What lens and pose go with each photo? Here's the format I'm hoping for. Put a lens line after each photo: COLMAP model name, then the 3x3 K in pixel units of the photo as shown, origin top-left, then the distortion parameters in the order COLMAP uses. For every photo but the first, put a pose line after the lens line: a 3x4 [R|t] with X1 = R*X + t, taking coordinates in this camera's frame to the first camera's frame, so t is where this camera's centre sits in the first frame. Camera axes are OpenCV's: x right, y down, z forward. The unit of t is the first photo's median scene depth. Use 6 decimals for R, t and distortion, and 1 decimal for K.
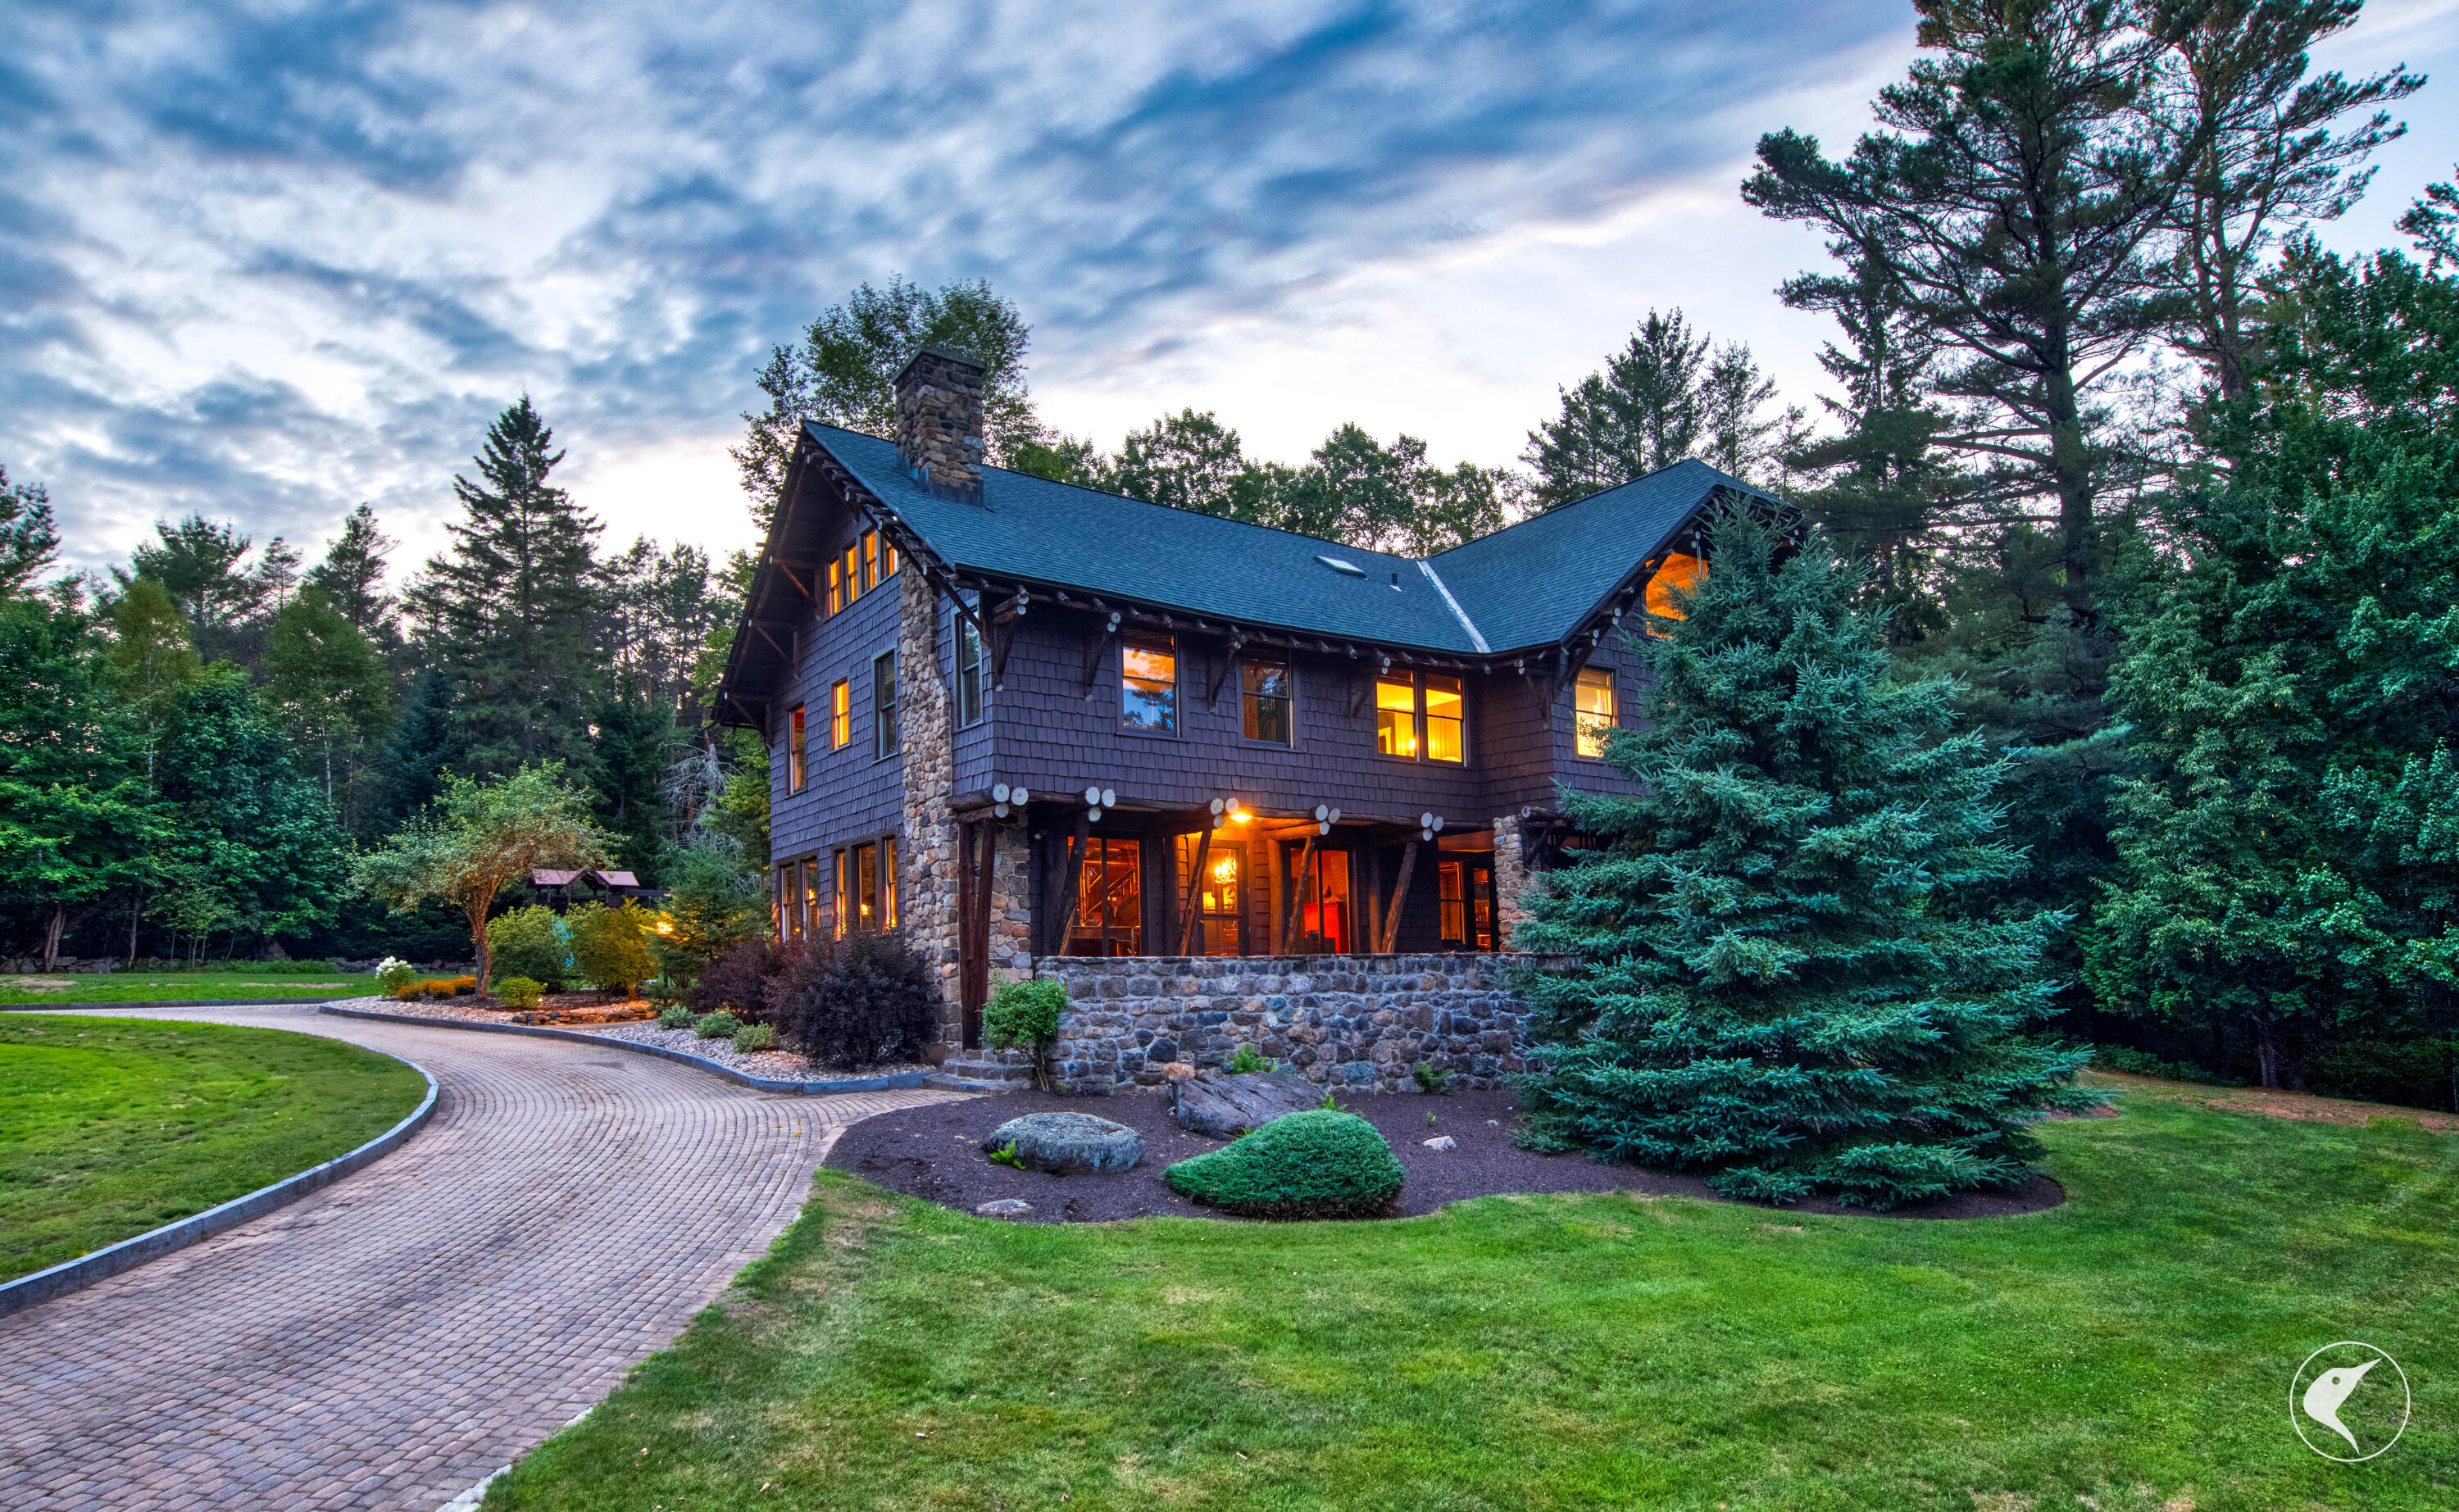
lens RADIAL K [[1320.8, 0, 1232.0], [0, 1320.8, 1015.6], [0, 0, 1]] dist [0.000693, 0.001245]
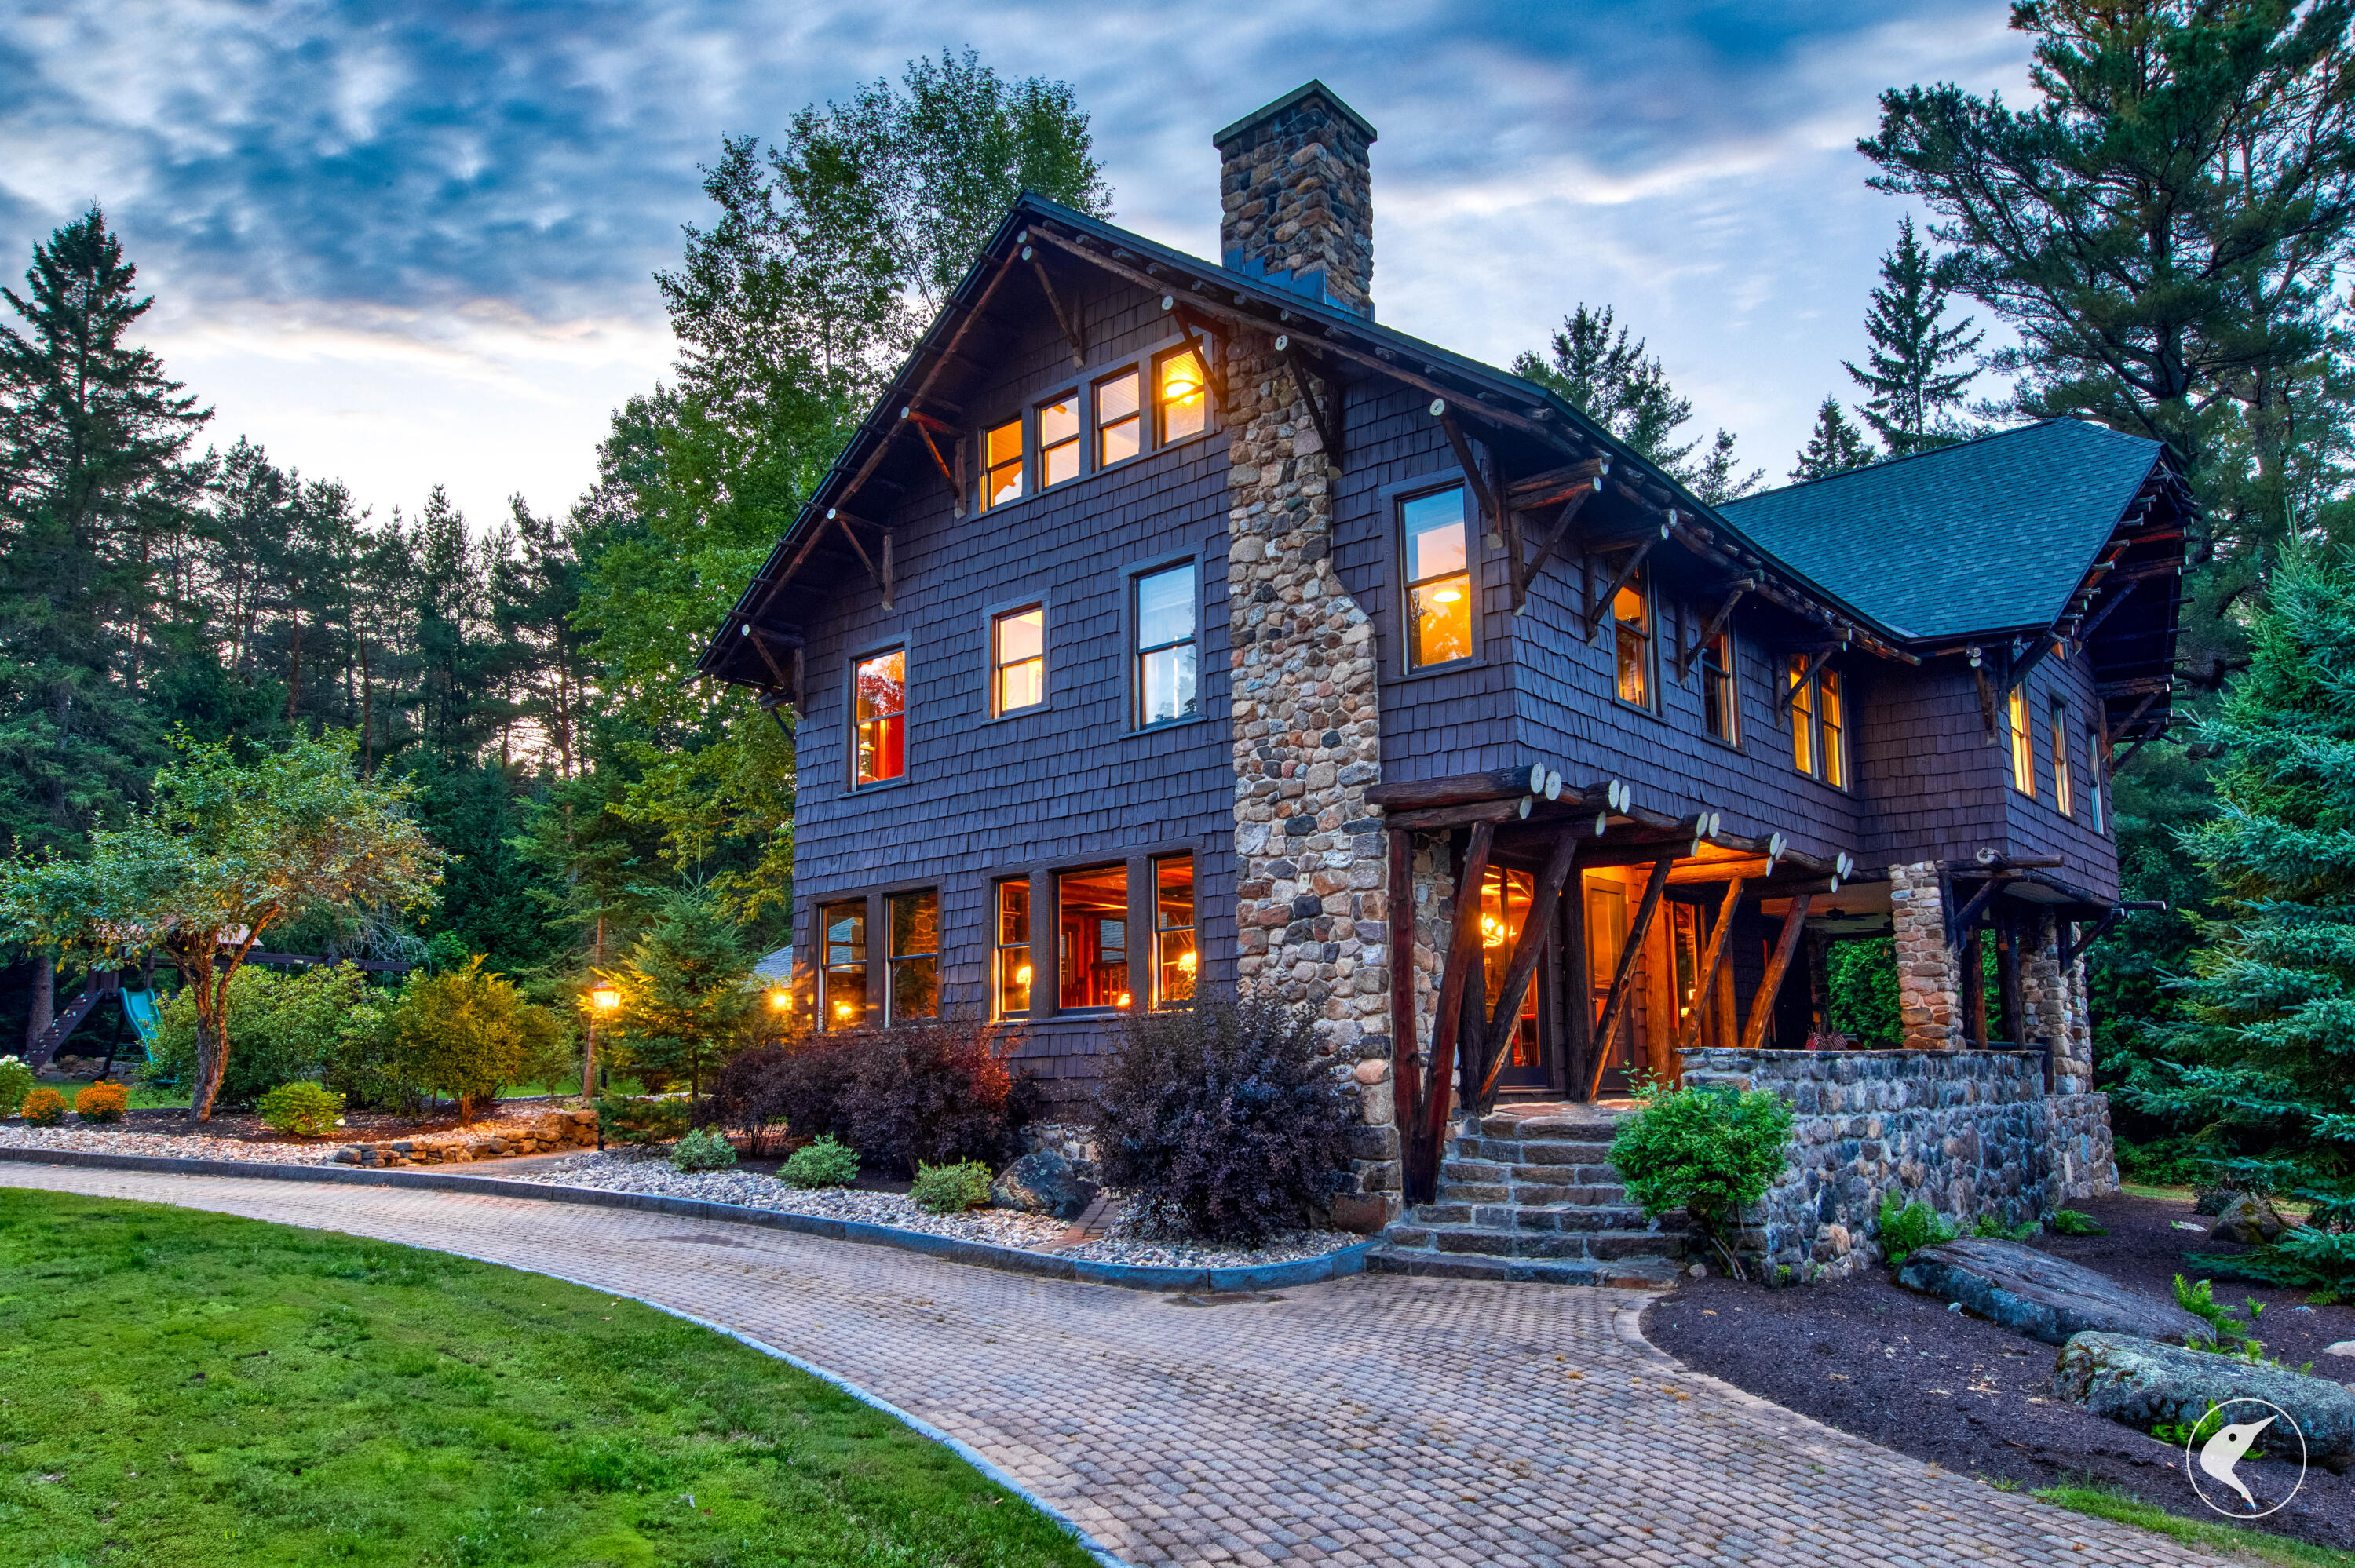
lens RADIAL K [[1587.1, 0, 1204.3], [0, 1587.1, 980.4], [0, 0, 1]] dist [0.004527, 0.008642]
pose [[0.970634, 0.018729, 0.239830, -0.440448], [0.004609, 0.995334, -0.096380, -0.006086], [-0.240516, 0.094656, 0.966019, 0.304798]]
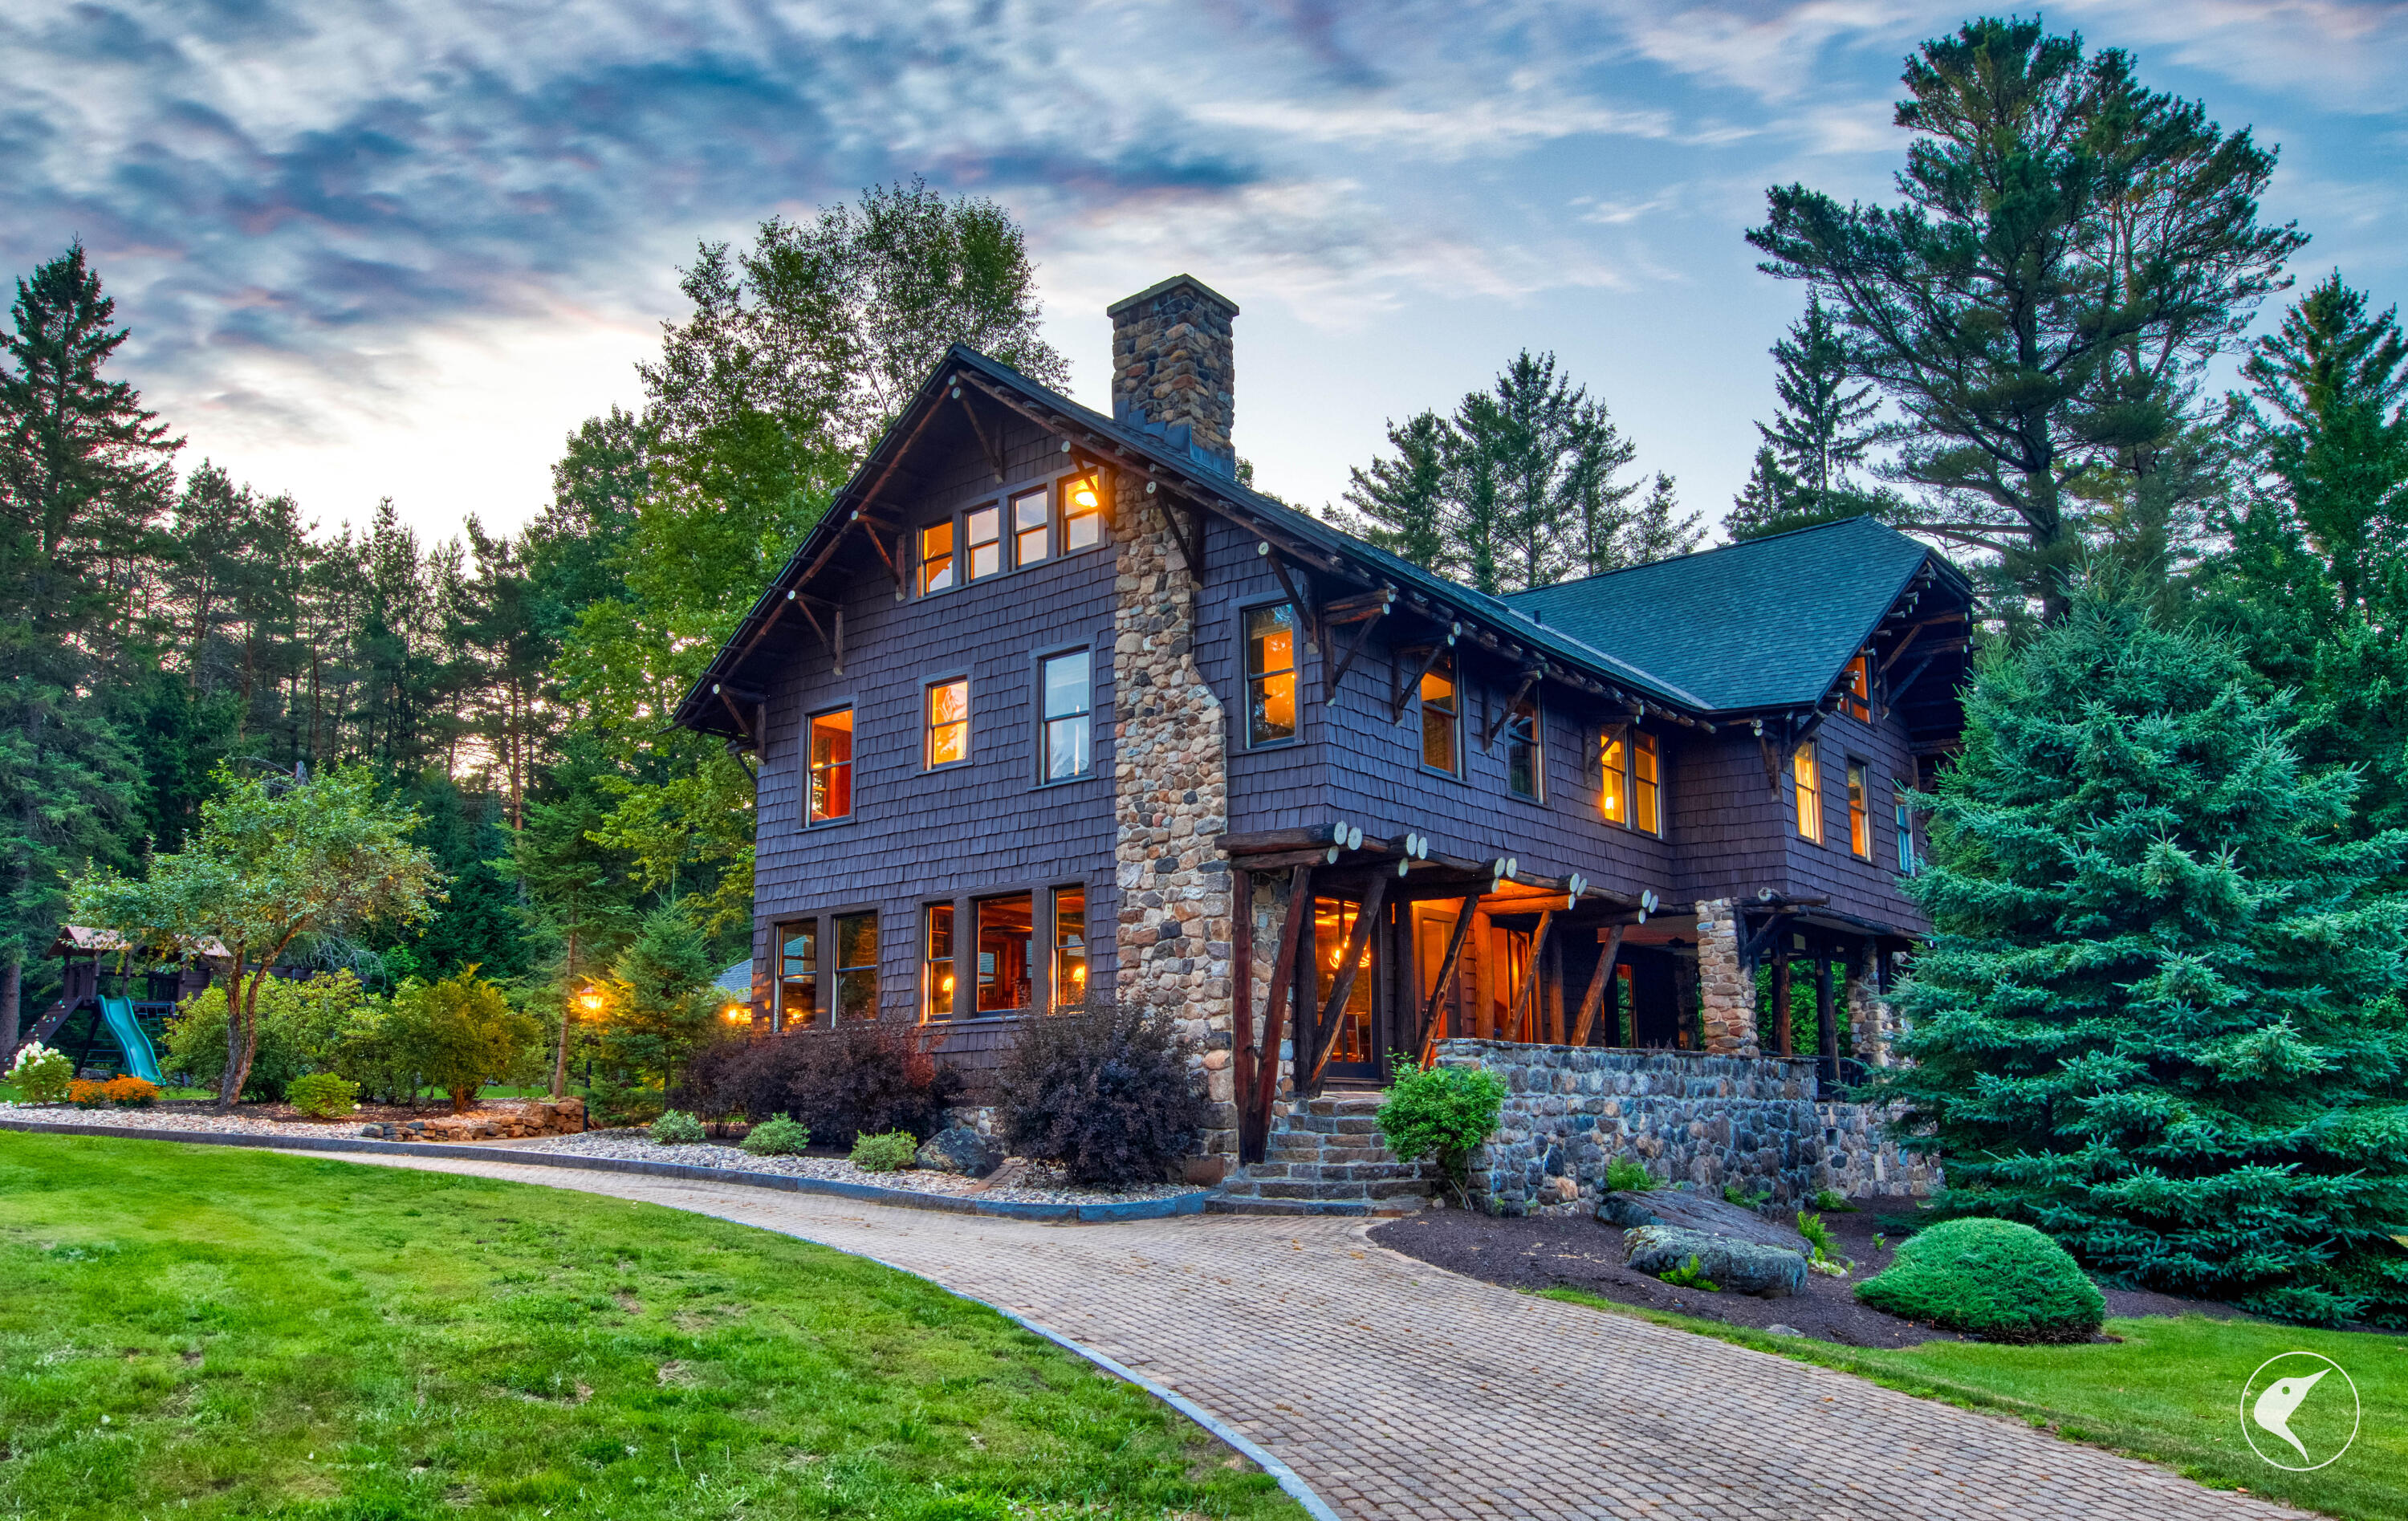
lens RADIAL K [[1691.7, 0, 1238.3], [0, 1691.7, 990.4], [0, 0, 1]] dist [0.008568, -0.002561]
pose [[0.961238, 0.031321, 0.273937, -0.449441], [-0.001691, 0.994178, -0.107735, 0.029598], [-0.275716, 0.103096, 0.955694, 0.057668]]
